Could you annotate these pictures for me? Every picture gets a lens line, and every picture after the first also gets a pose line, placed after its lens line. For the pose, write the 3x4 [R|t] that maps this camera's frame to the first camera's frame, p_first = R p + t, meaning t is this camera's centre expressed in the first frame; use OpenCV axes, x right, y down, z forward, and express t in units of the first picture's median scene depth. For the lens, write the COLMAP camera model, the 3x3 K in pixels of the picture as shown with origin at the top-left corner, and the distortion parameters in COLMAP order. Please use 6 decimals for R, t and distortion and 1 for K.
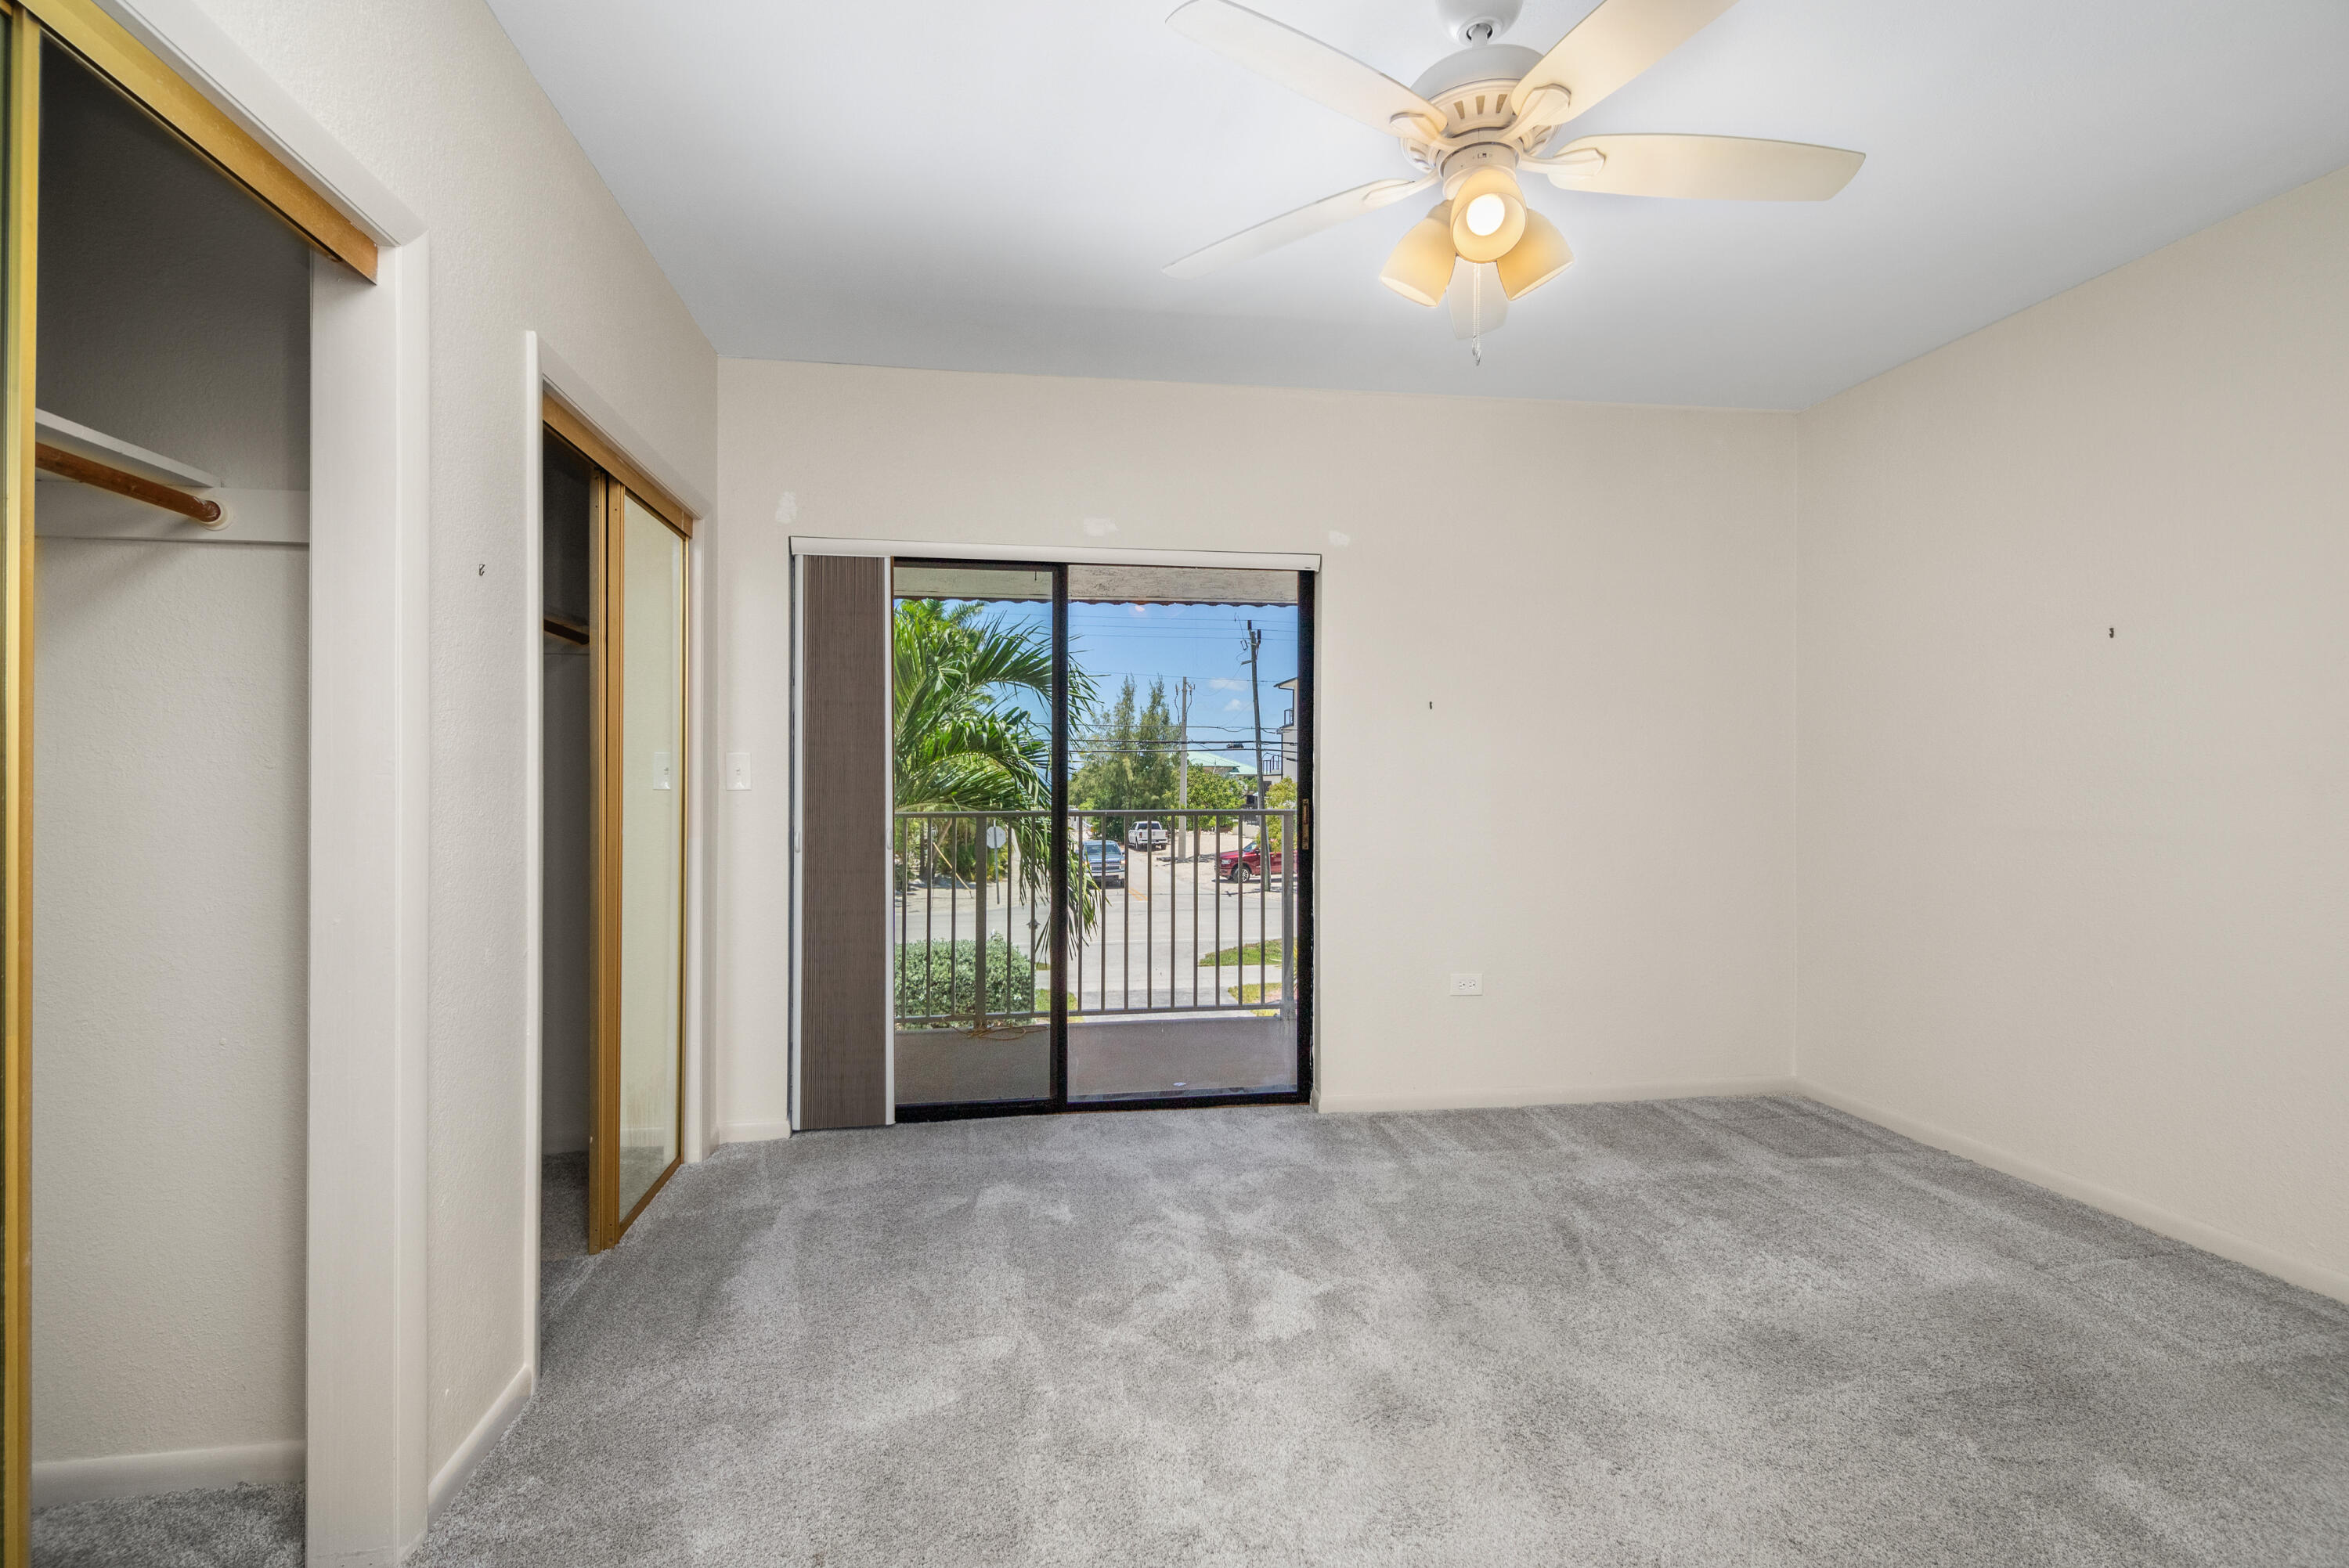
lens RADIAL K [[1073.0, 0, 1172.5], [0, 1073.0, 790.8], [0, 0, 1]] dist [0.001421, -0.001147]
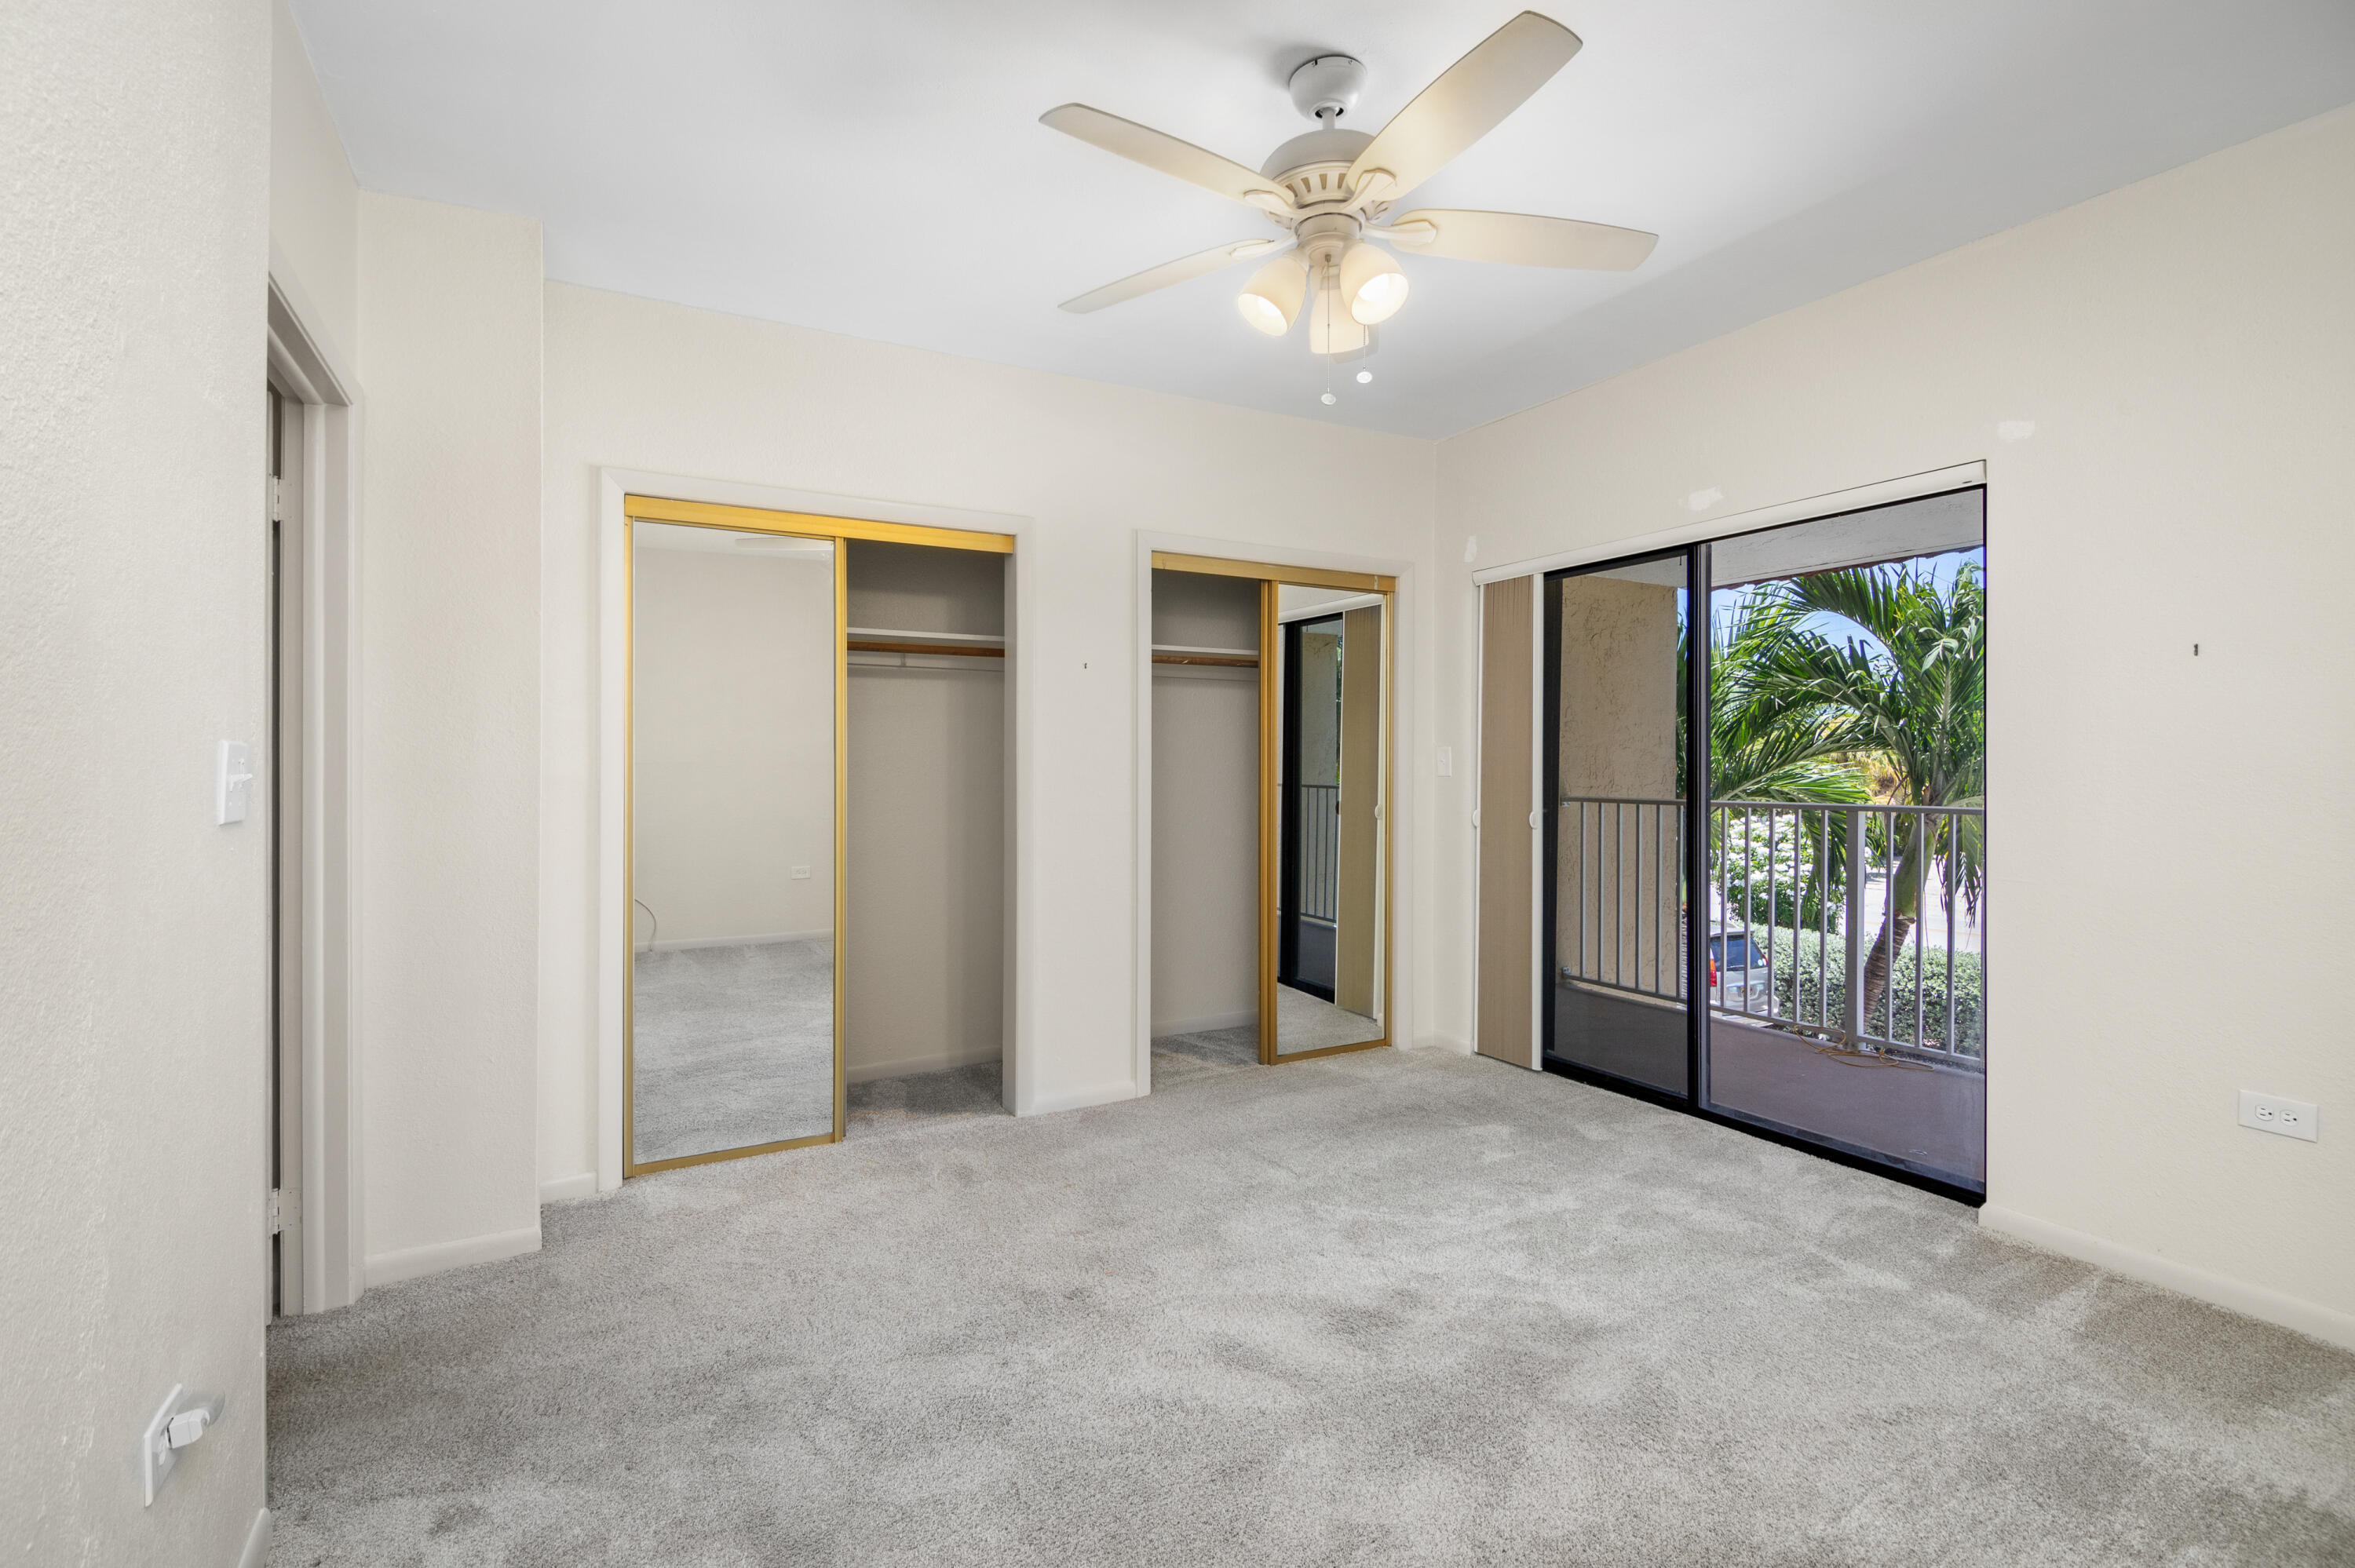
lens RADIAL K [[1075.7, 0, 1177.6], [0, 1075.7, 772.1], [0, 0, 1]] dist [0.001421, -0.001147]
pose [[0.336003, 0.001857, -0.941859, 0.722848], [-0.010804, 0.999940, -0.001882, 0.000268], [0.941799, 0.010808, 0.336002, 0.266586]]
